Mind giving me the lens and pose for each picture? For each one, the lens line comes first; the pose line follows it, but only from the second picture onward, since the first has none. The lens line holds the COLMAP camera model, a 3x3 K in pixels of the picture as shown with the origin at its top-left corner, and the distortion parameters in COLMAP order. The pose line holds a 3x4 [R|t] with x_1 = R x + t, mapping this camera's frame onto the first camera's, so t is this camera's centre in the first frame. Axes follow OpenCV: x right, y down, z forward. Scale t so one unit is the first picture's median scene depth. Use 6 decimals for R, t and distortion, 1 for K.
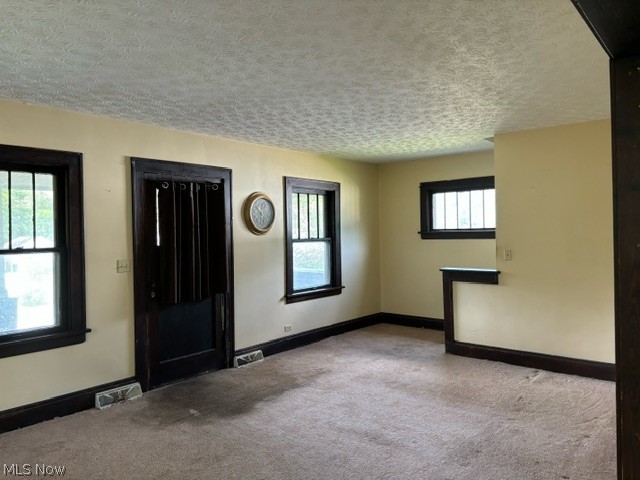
lens RADIAL K [[492.1, 0, 320.0], [0, 492.1, 240.0], [0, 0, 1]] dist [-0.008037, -0.006984]
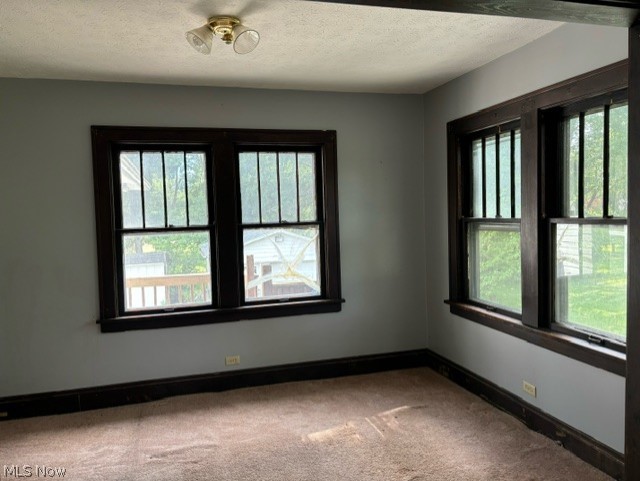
lens RADIAL K [[492.1, 0, 320.0], [0, 492.1, 240.5], [0, 0, 1]] dist [-0.008037, -0.006984]
pose [[0.810639, 0.027563, -0.584898, 0.253299], [0.007092, 0.998356, 0.056877, -0.010049], [0.585504, -0.050255, 0.809111, 0.326342]]
